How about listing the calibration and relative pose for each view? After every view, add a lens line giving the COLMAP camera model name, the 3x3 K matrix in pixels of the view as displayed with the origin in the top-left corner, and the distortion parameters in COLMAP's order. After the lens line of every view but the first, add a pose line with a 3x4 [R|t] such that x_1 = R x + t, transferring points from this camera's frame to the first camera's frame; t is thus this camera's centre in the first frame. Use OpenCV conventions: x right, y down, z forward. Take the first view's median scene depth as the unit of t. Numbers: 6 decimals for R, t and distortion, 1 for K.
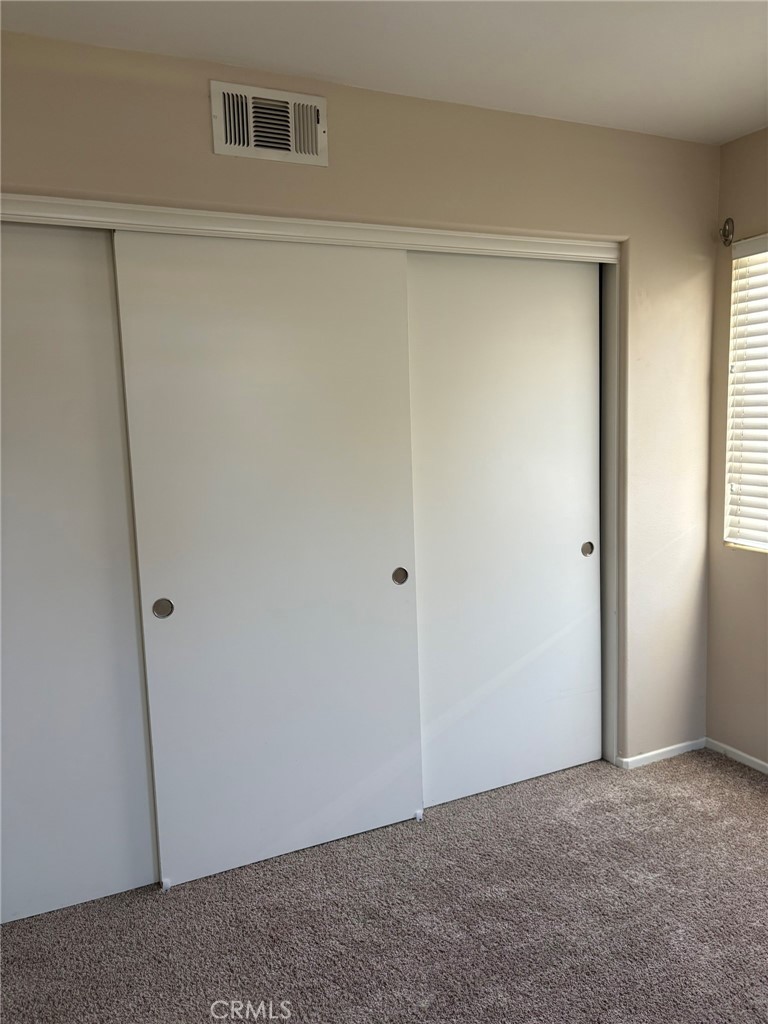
lens RADIAL K [[754.7, 0, 384.0], [0, 754.7, 512.0], [0, 0, 1]] dist [0.006585, 0.002824]
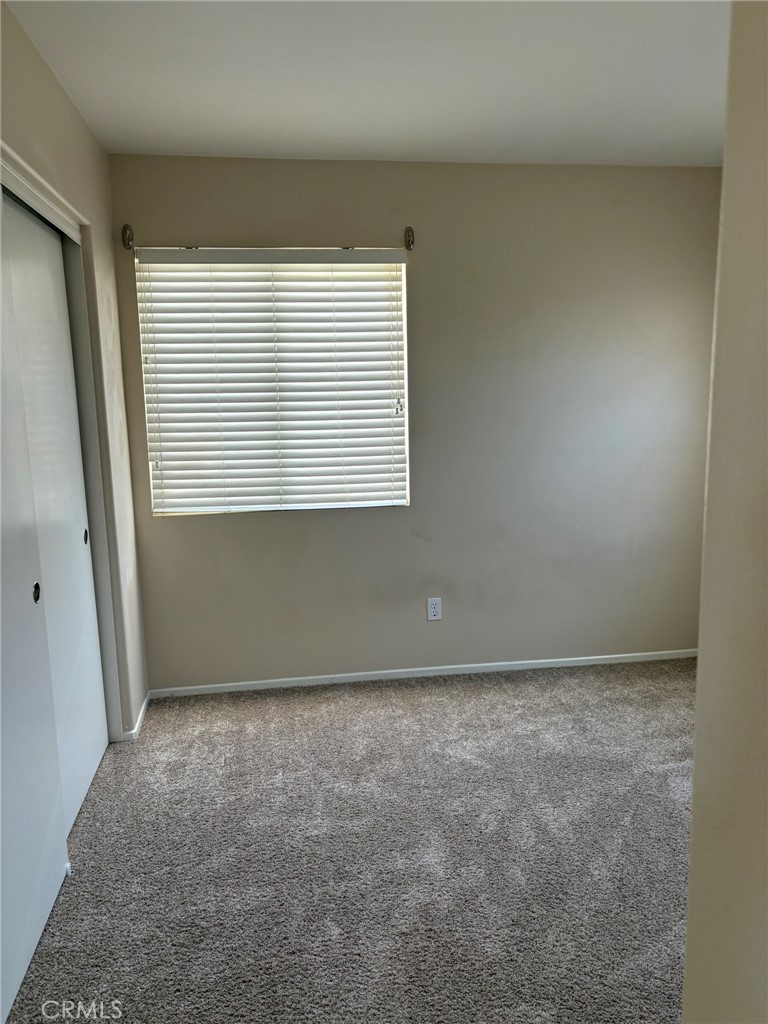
lens RADIAL K [[772.5, 0, 384.0], [0, 772.5, 512.0], [0, 0, 1]] dist [0.002451, -0.000265]
pose [[0.281305, -0.127824, 0.951067, -0.576932], [0.125919, 0.987436, 0.095468, -0.029707], [-0.951321, 0.092902, 0.293866, 0.342830]]
